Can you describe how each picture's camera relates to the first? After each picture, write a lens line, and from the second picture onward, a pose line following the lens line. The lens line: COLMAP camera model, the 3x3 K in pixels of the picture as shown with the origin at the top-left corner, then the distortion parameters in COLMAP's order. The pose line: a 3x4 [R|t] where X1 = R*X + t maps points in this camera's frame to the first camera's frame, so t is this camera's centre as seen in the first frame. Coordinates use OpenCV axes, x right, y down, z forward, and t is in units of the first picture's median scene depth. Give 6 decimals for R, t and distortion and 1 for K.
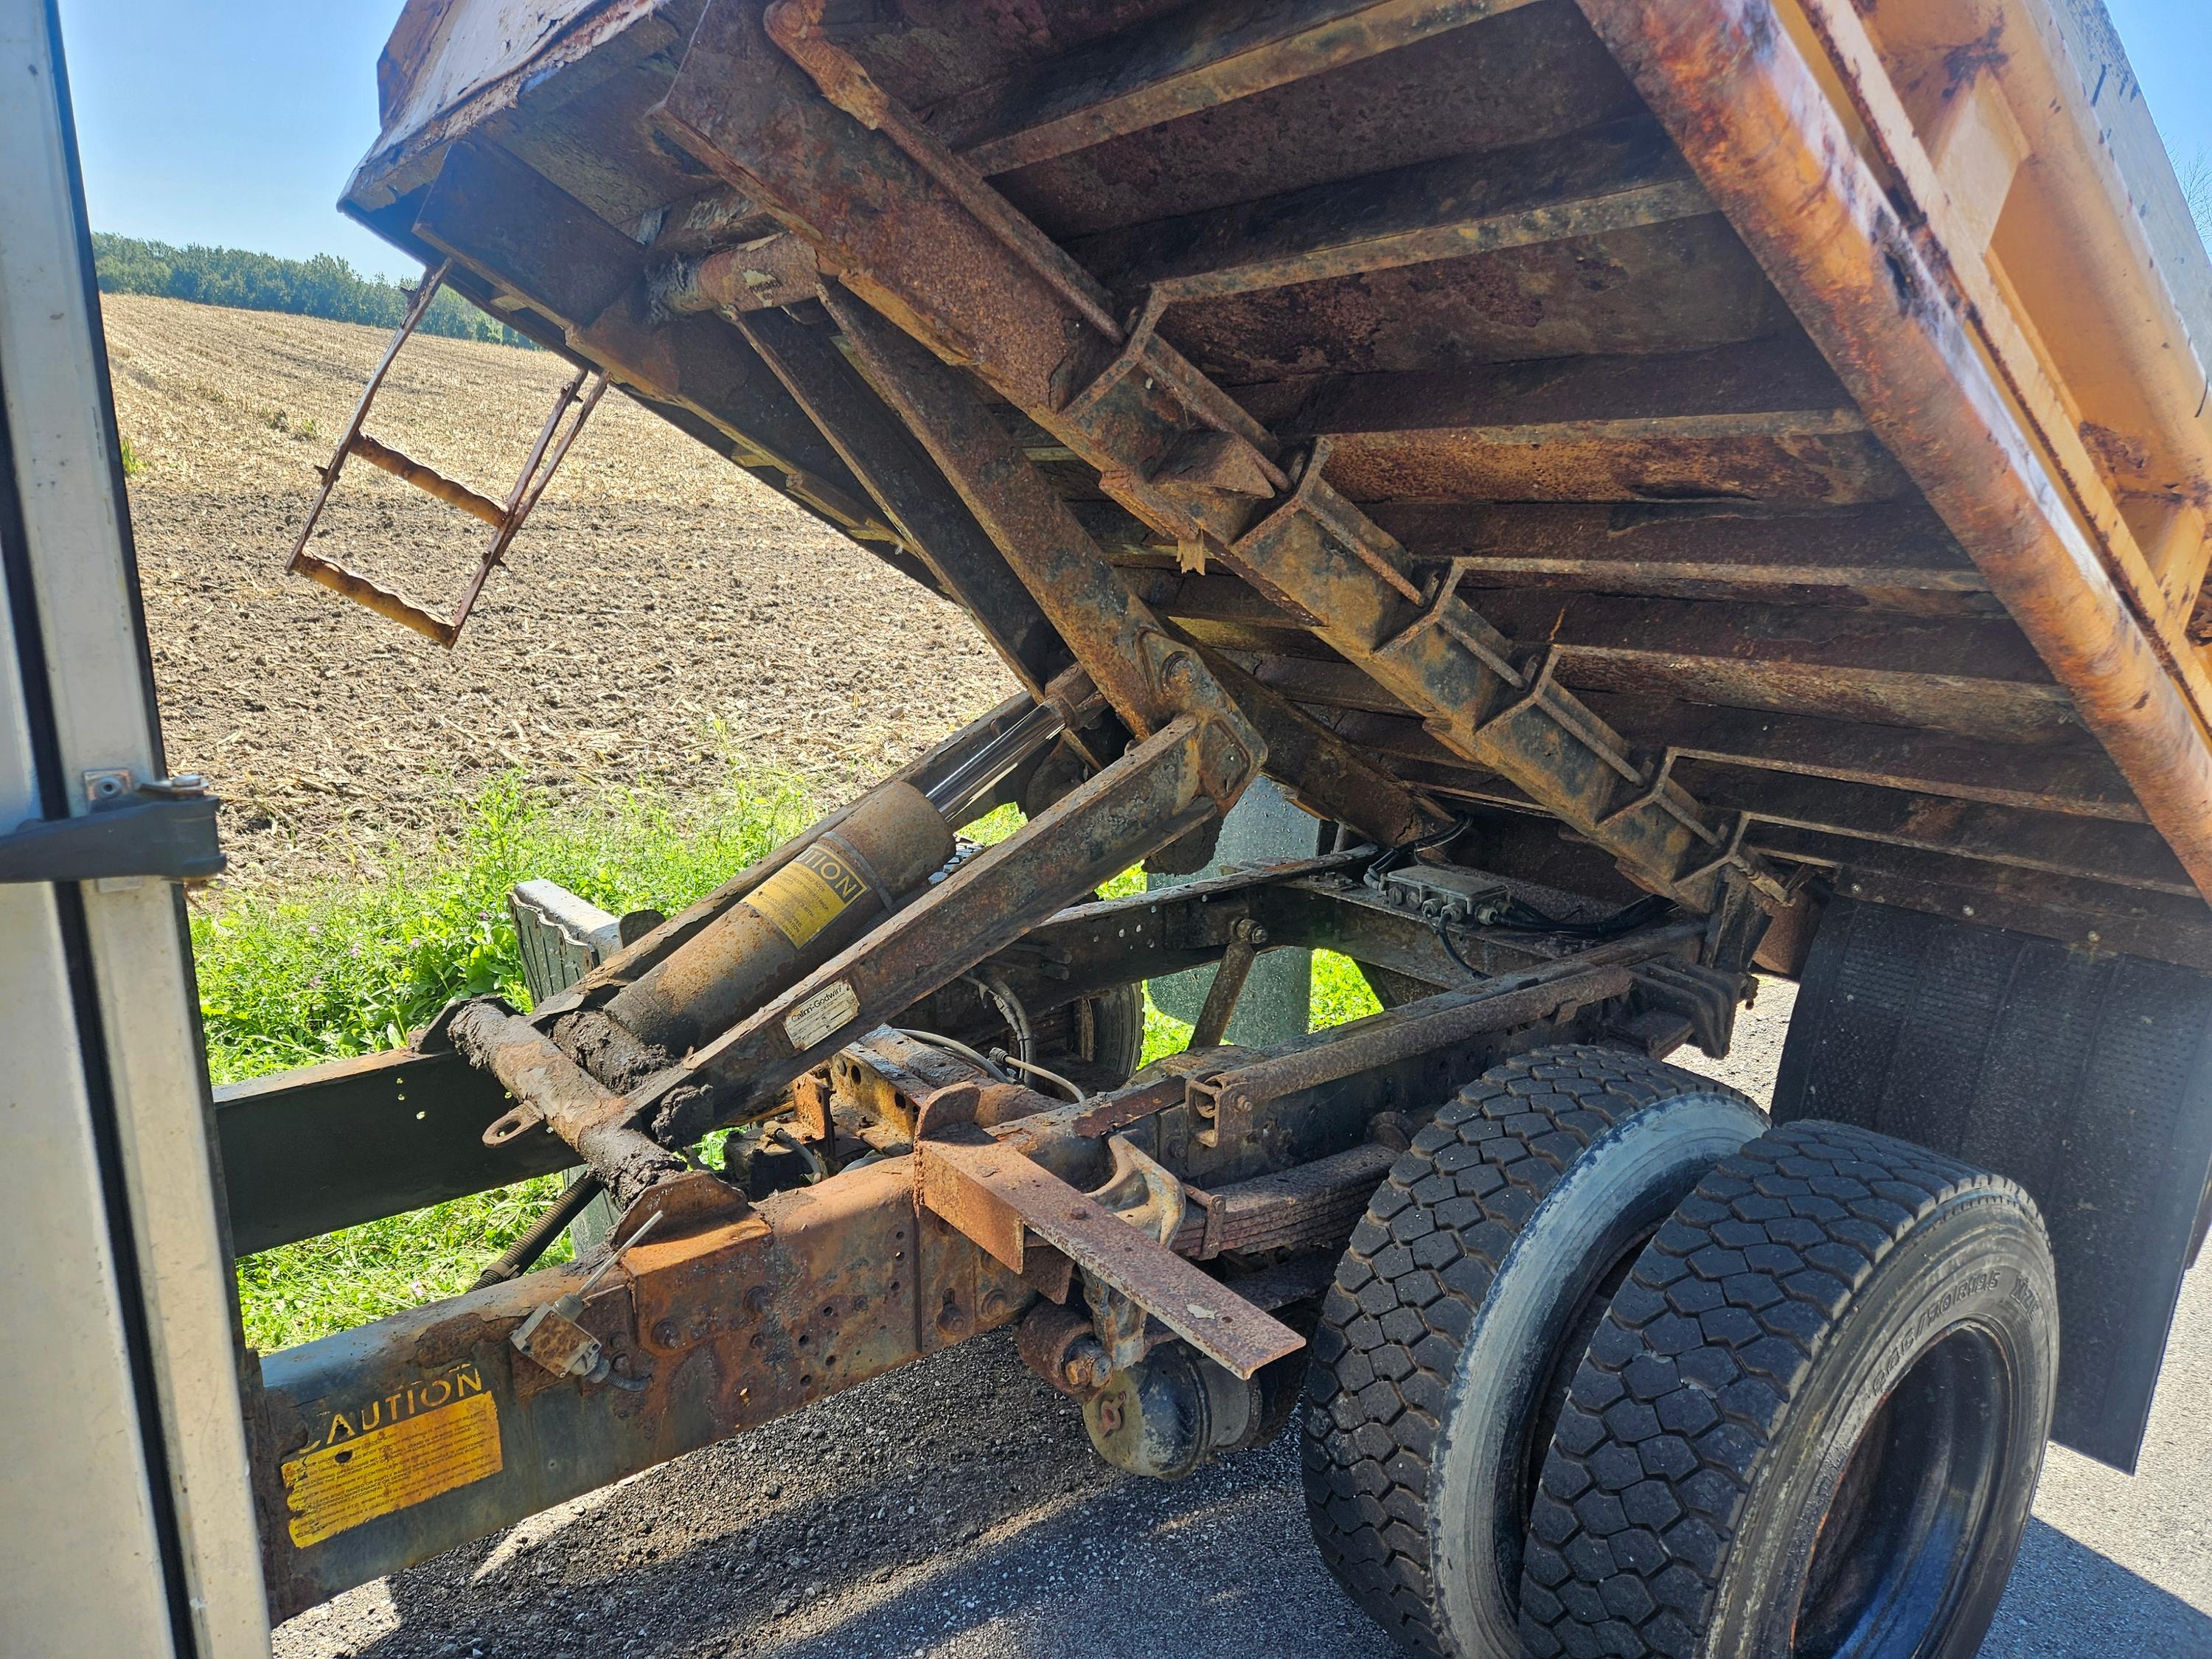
lens RADIAL K [[1450.2, 0, 1094.7], [0, 1450.2, 863.0], [0, 0, 1]] dist [0.058544, -0.049073]
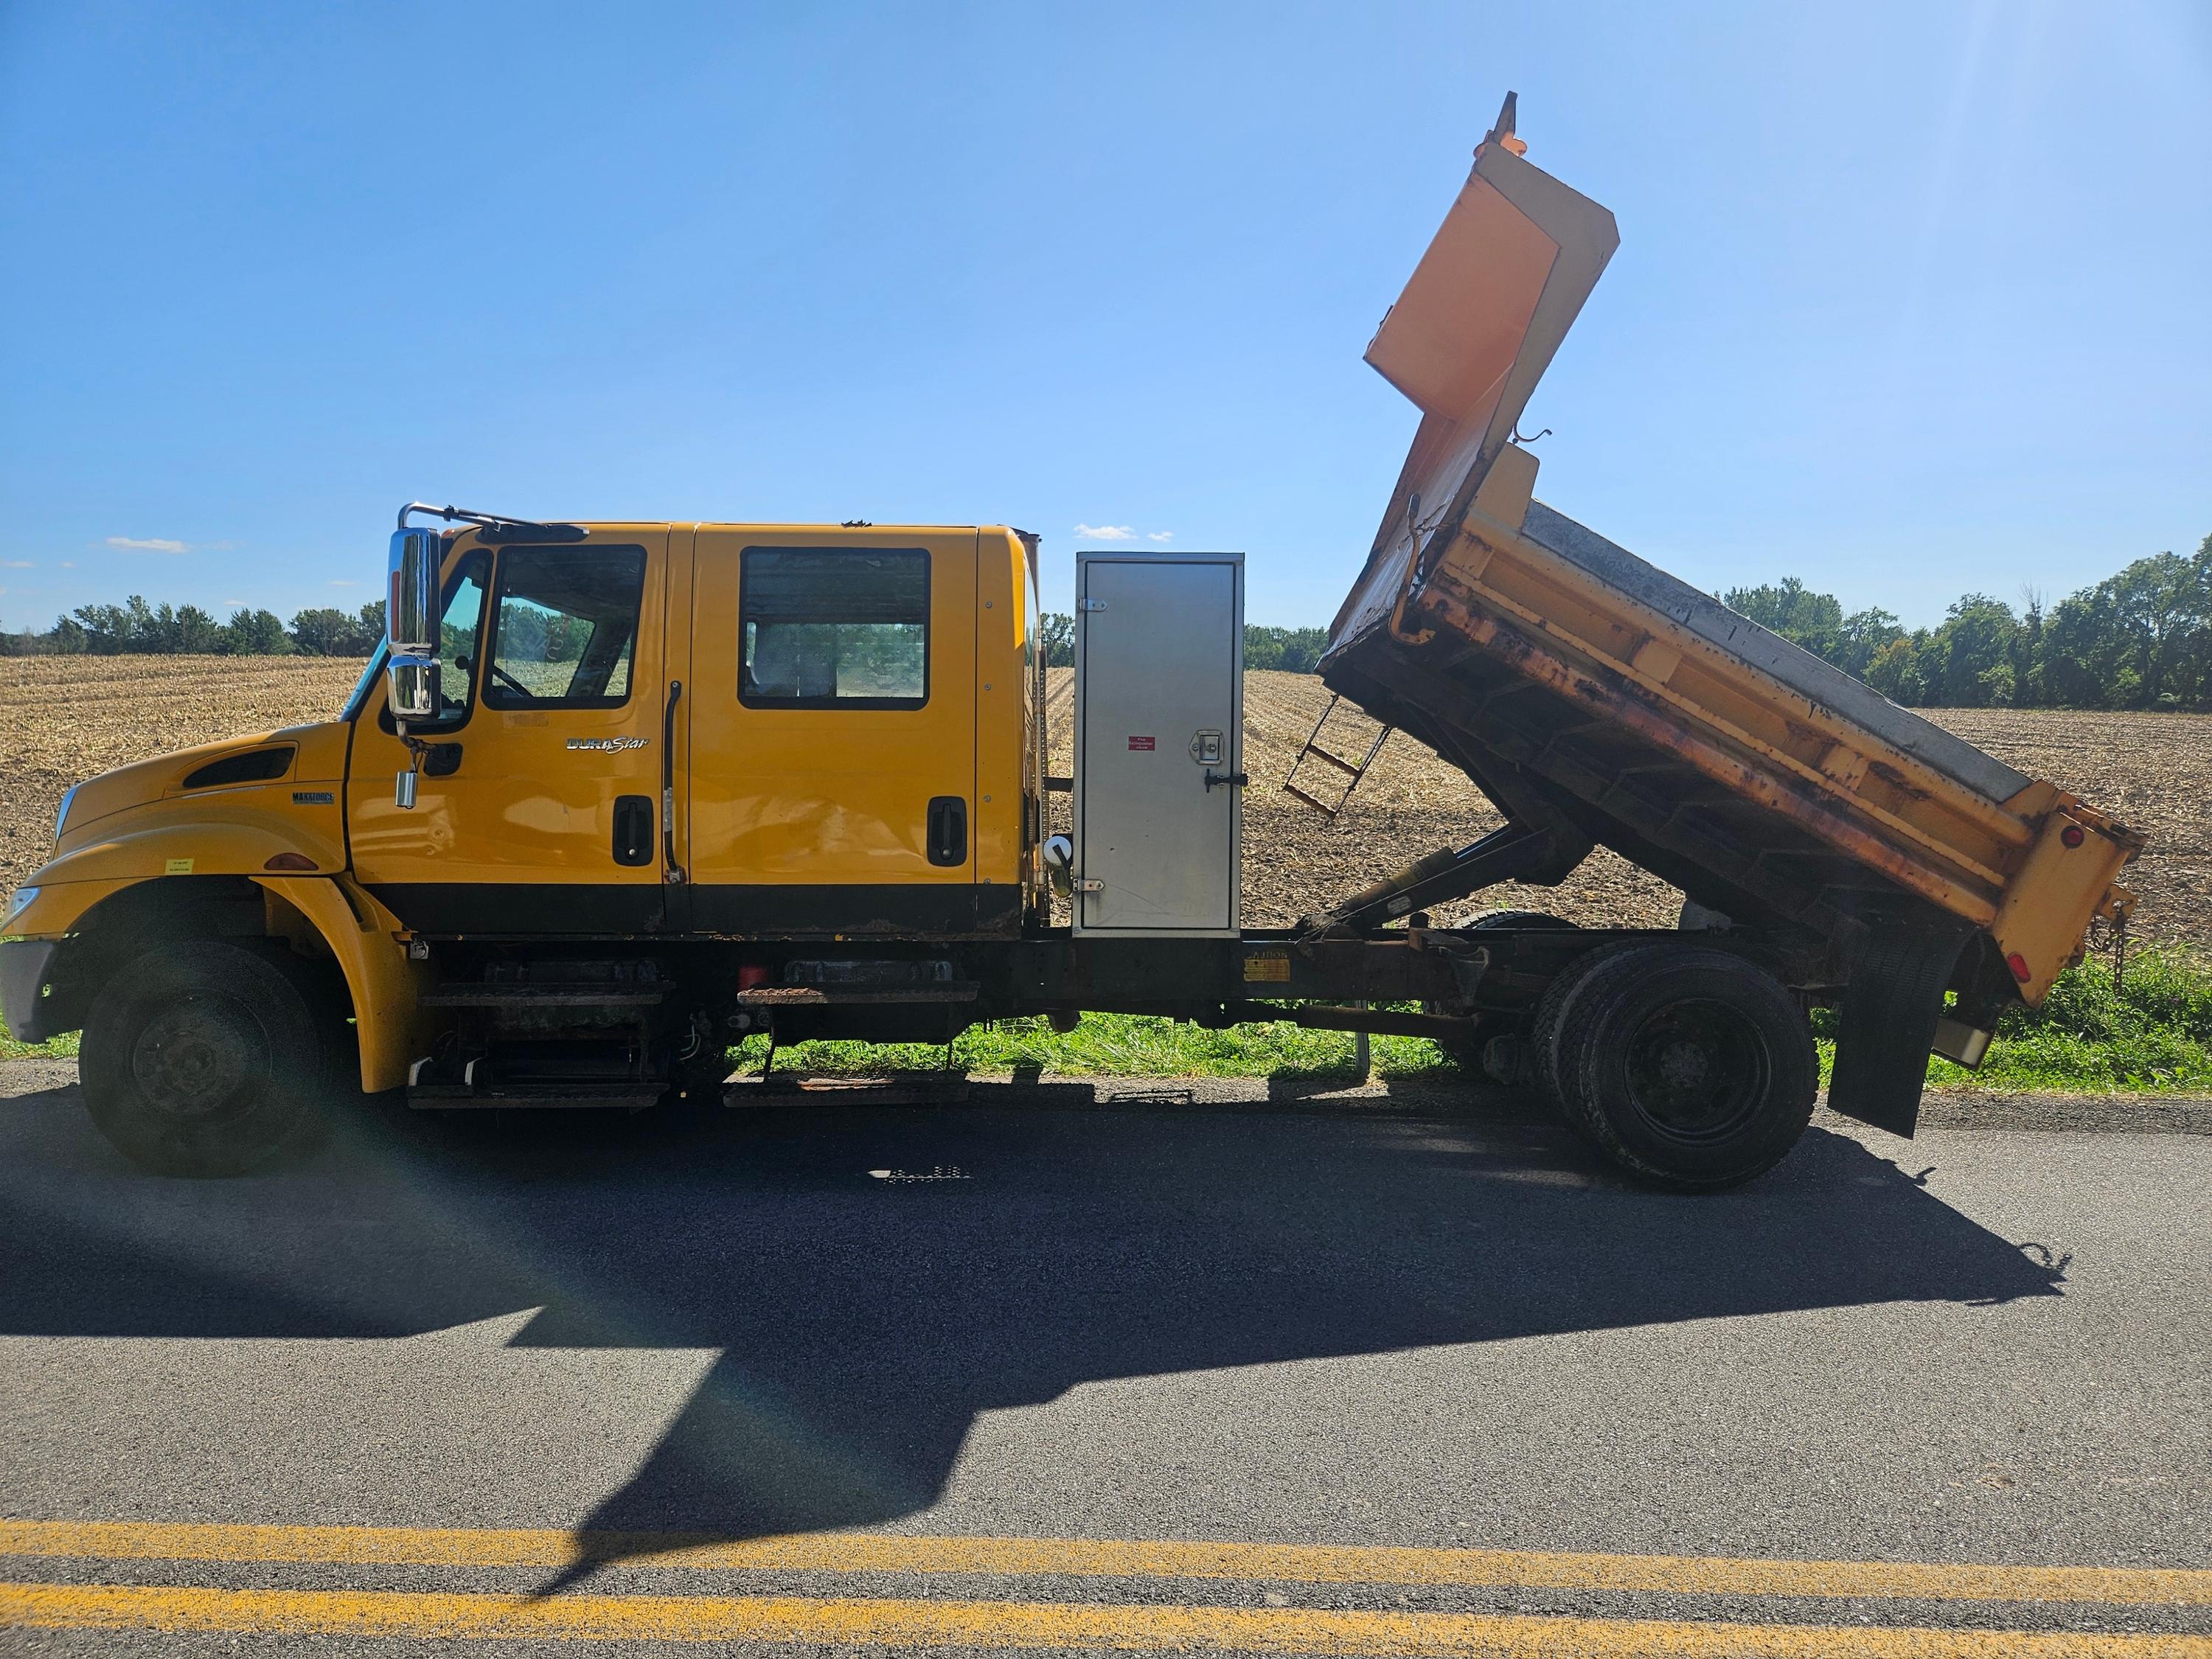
lens RADIAL K [[1432.7, 0, 1106.0], [0, 1432.7, 829.5], [0, 0, 1]] dist [0.068311, -0.051616]
pose [[0.794030, 0.004698, -0.607860, 0.825789], [-0.149266, 0.970861, -0.187480, 0.423555], [0.589267, 0.239598, 0.771594, -1.266781]]
